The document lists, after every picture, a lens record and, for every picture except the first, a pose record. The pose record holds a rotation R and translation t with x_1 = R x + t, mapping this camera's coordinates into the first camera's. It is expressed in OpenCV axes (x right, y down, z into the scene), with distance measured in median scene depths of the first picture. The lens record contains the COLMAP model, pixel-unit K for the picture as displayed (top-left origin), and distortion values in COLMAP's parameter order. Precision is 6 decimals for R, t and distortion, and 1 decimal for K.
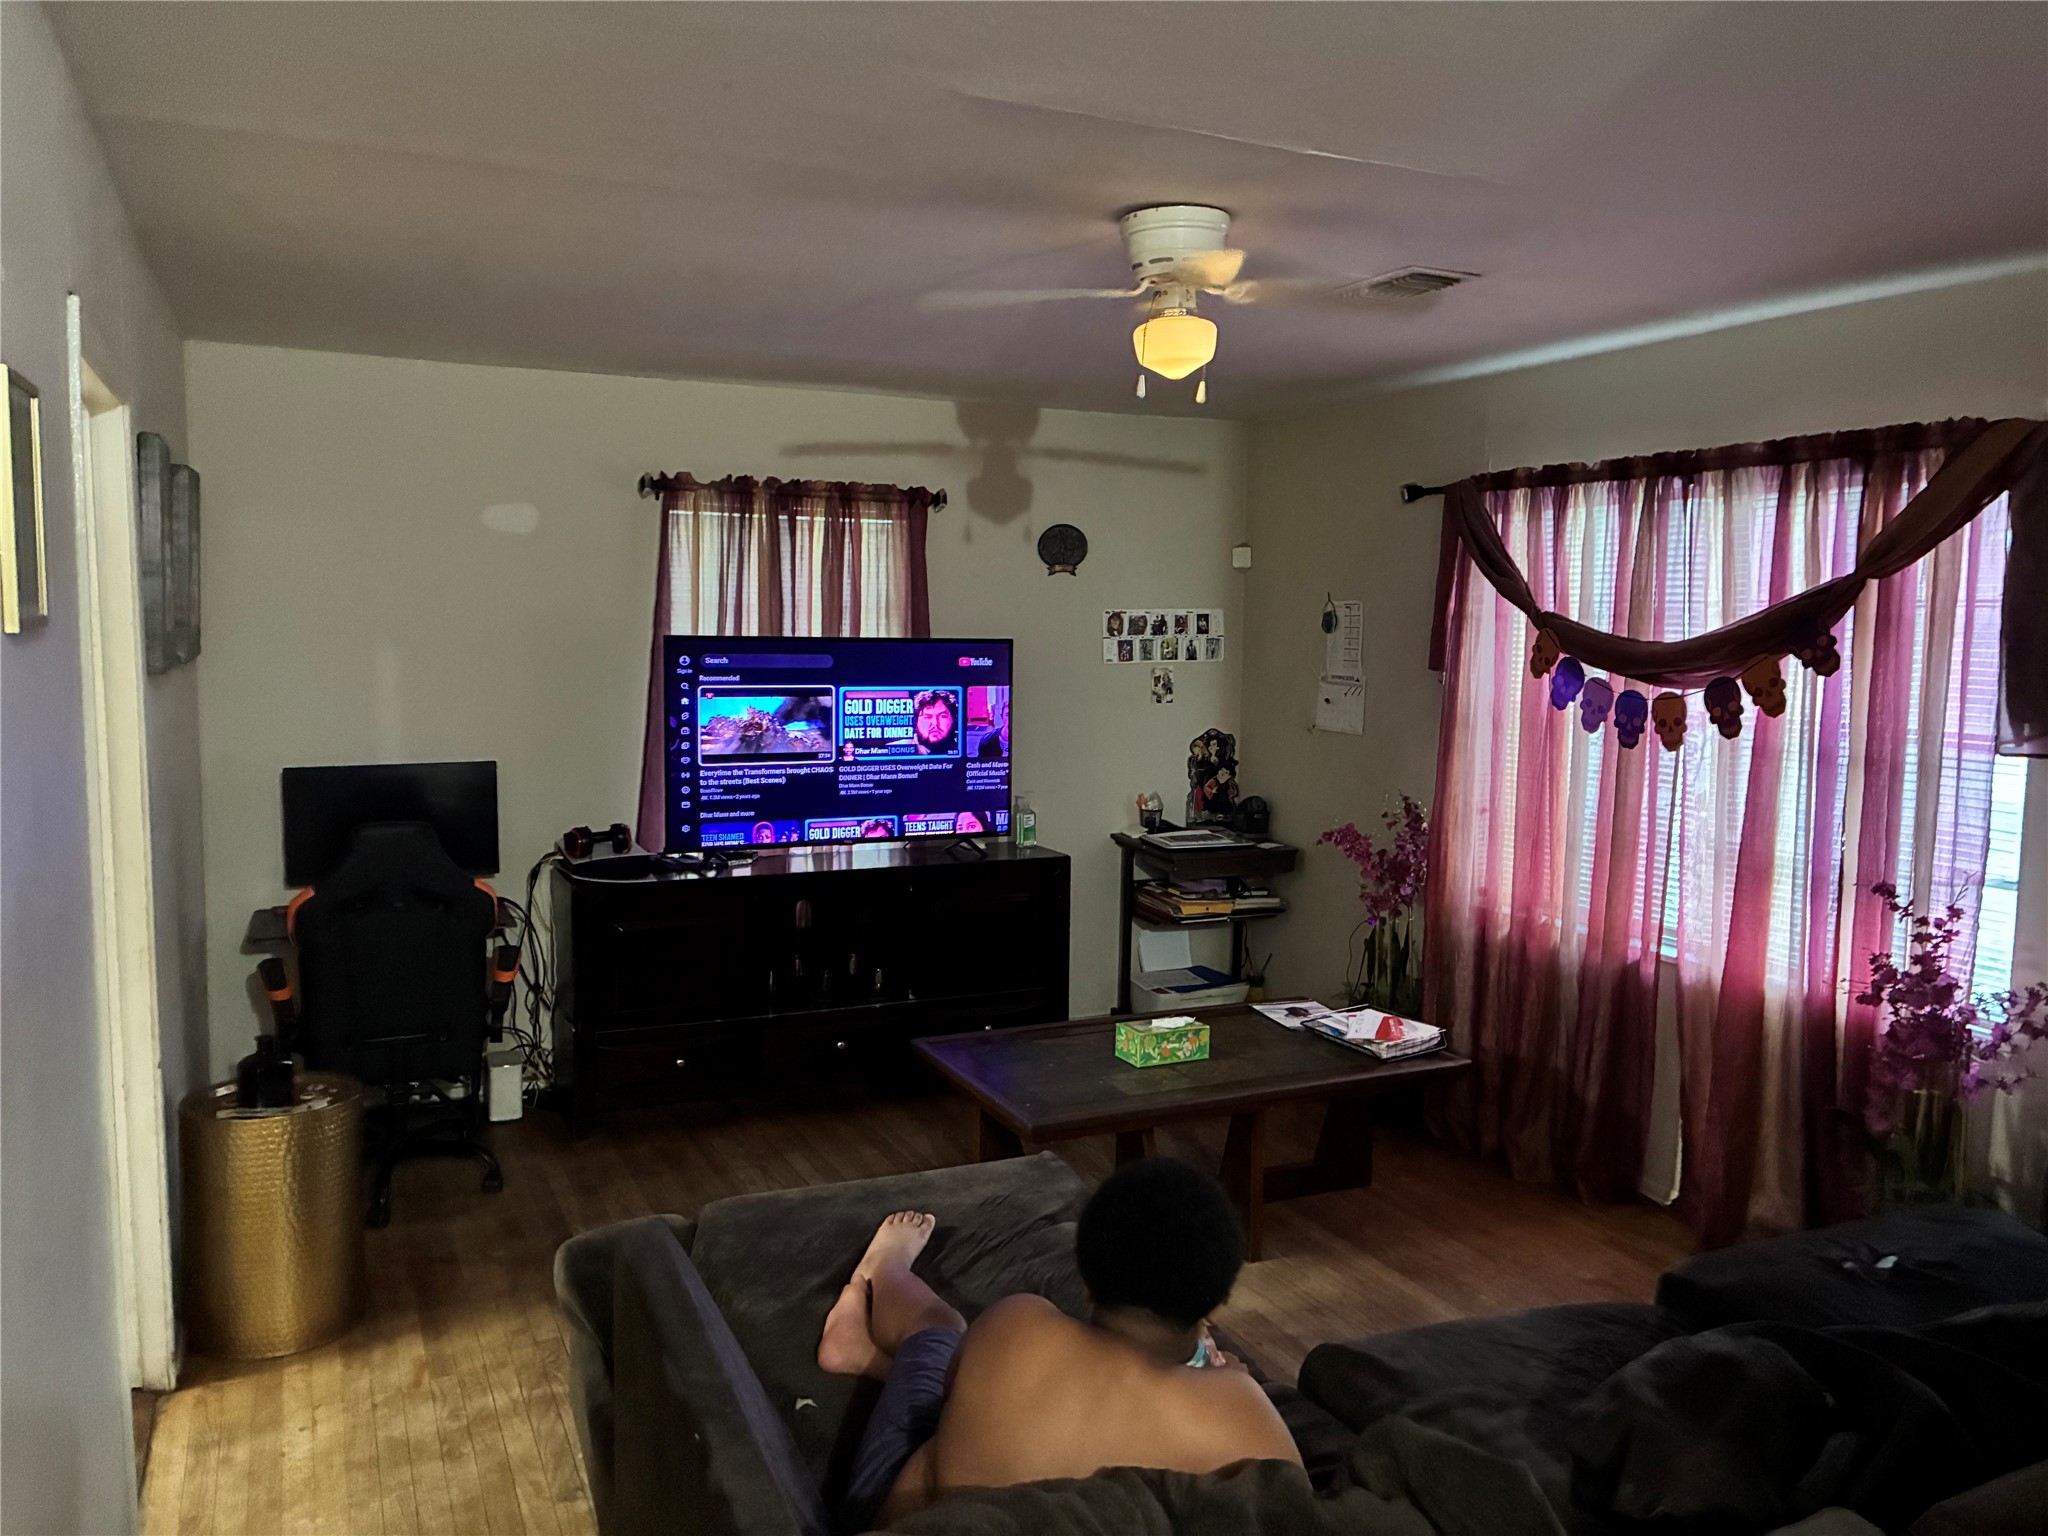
lens RADIAL K [[1543.2, 0, 1018.0], [0, 1543.2, 759.6], [0, 0, 1]] dist [0.046573, -0.005829]
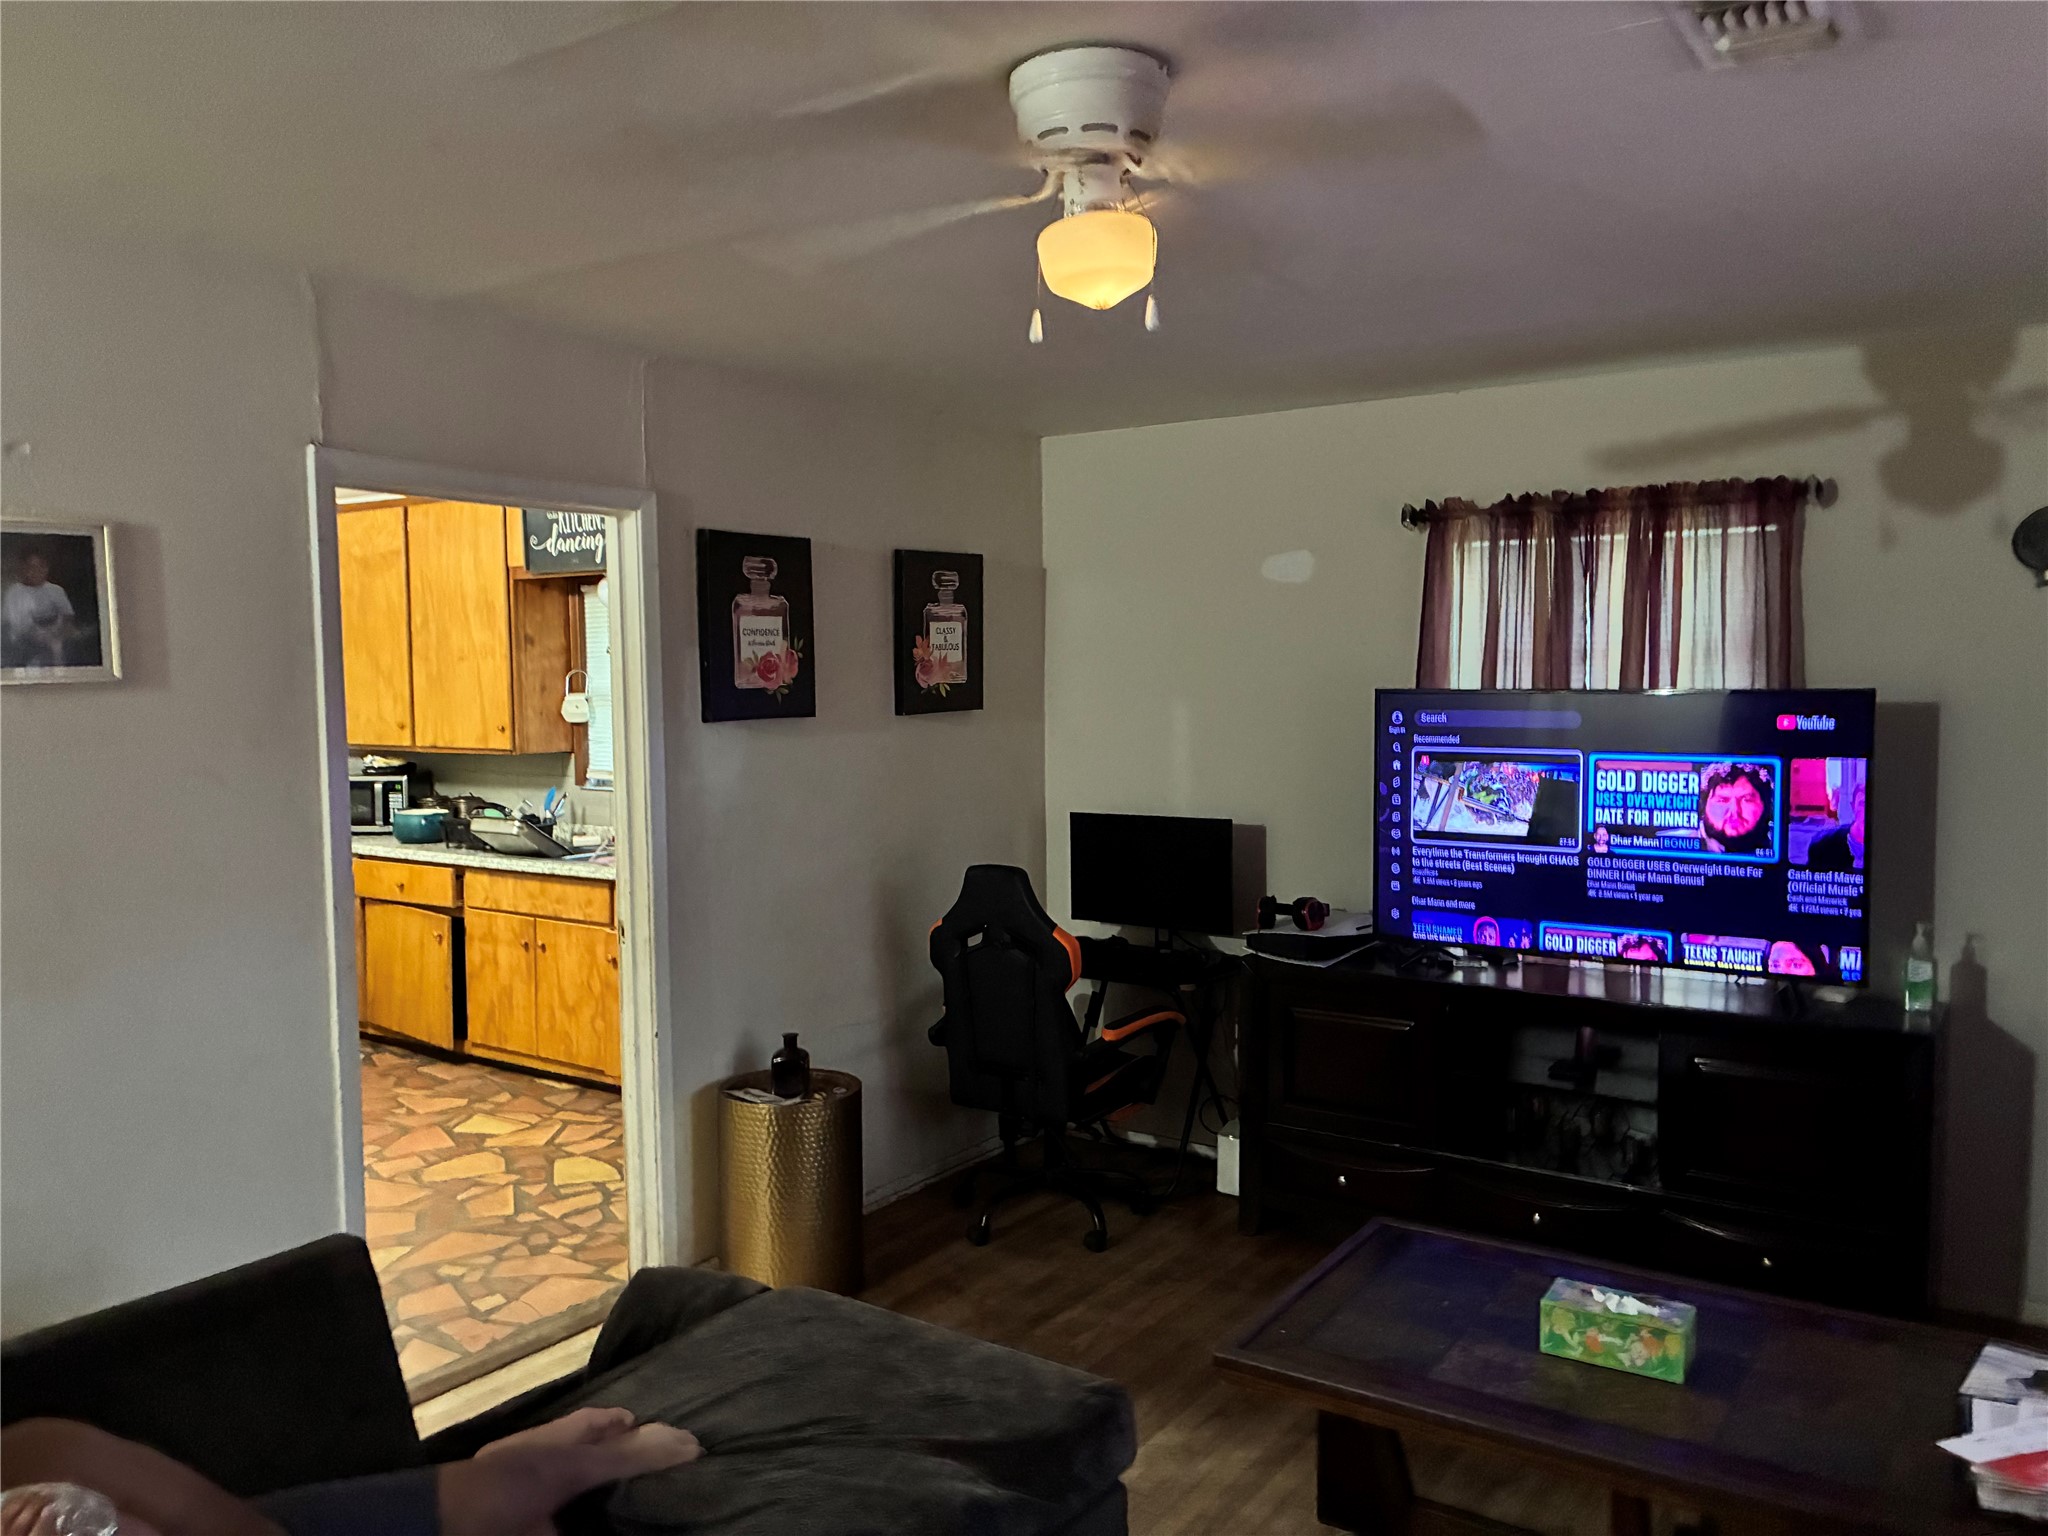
lens RADIAL K [[1543.2, 0, 1018.0], [0, 1543.2, 759.6], [0, 0, 1]] dist [0.046573, -0.005829]
pose [[0.513695, 0.029178, -0.857477, 0.393885], [-0.066770, 0.997750, -0.006050, -0.020509], [0.855371, 0.060361, 0.514487, 0.359434]]
